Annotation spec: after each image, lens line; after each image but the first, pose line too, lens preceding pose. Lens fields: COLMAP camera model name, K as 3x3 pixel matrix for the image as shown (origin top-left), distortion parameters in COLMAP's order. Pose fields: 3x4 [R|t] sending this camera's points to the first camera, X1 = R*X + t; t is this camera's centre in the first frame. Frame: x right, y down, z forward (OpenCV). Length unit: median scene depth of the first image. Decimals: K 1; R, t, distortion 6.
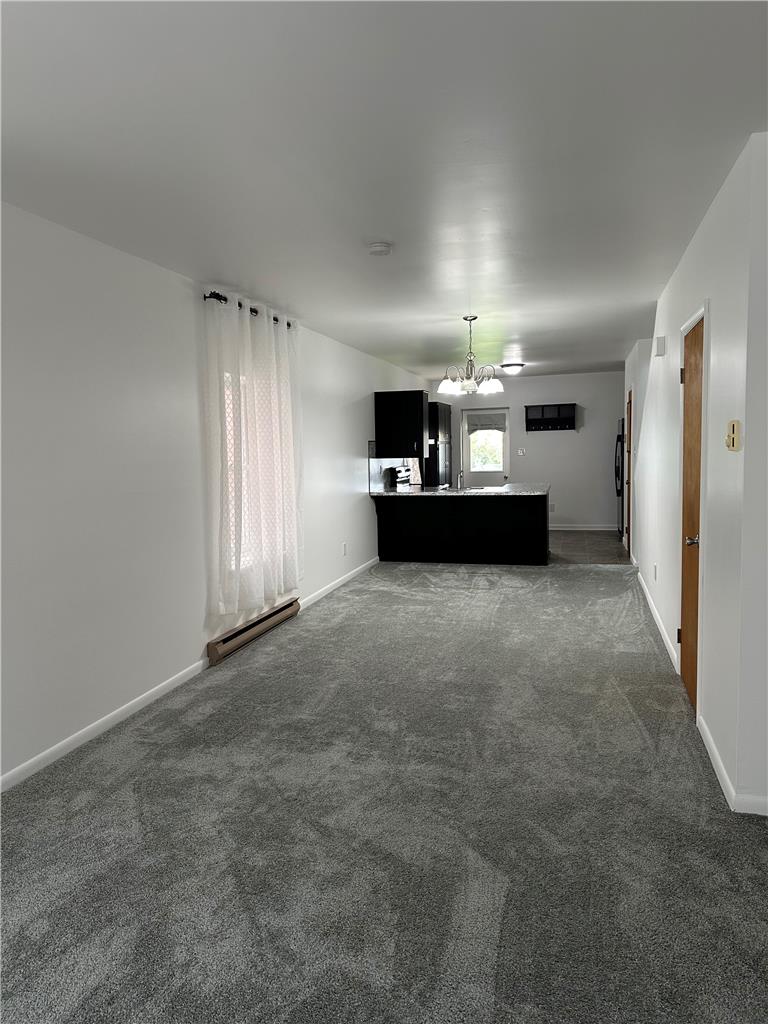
lens RADIAL K [[717.6, 0, 378.8], [0, 717.6, 510.3], [0, 0, 1]] dist [0.126572, -0.204454]
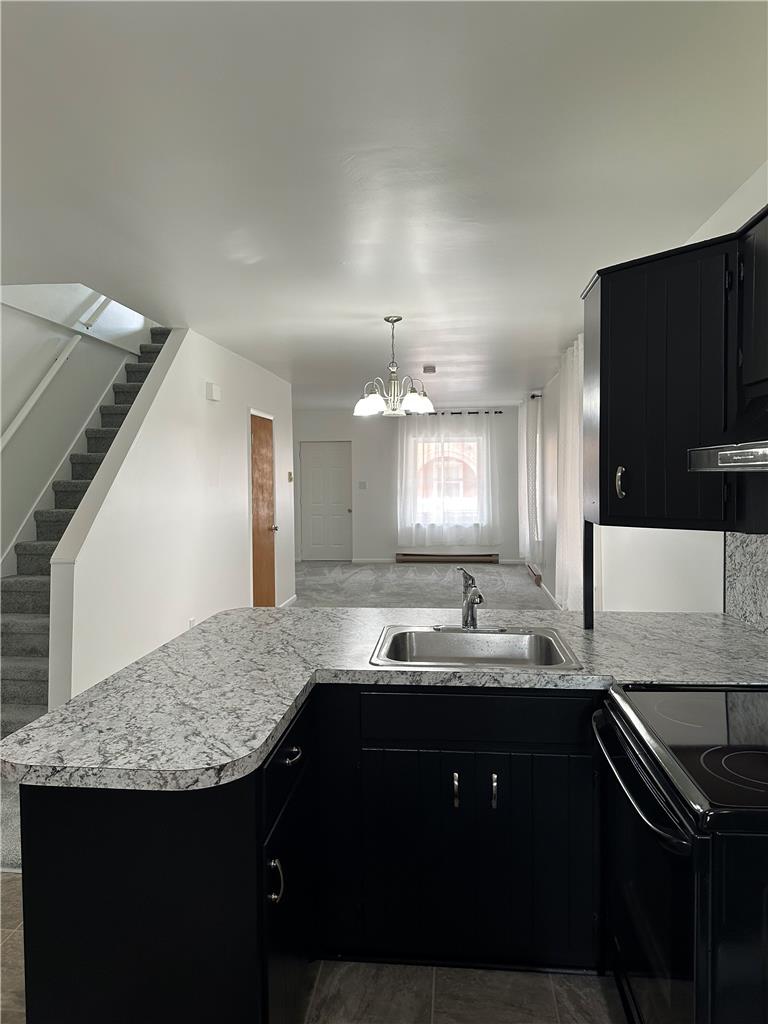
lens RADIAL K [[717.6, 0, 378.8], [0, 717.6, 510.3], [0, 0, 1]] dist [0.126572, -0.204454]
pose [[-0.985834, 0.039341, -0.163044, 0.249898], [0.016119, 0.989825, 0.141375, -0.159128], [0.166947, 0.136744, -0.976437, 1.685328]]
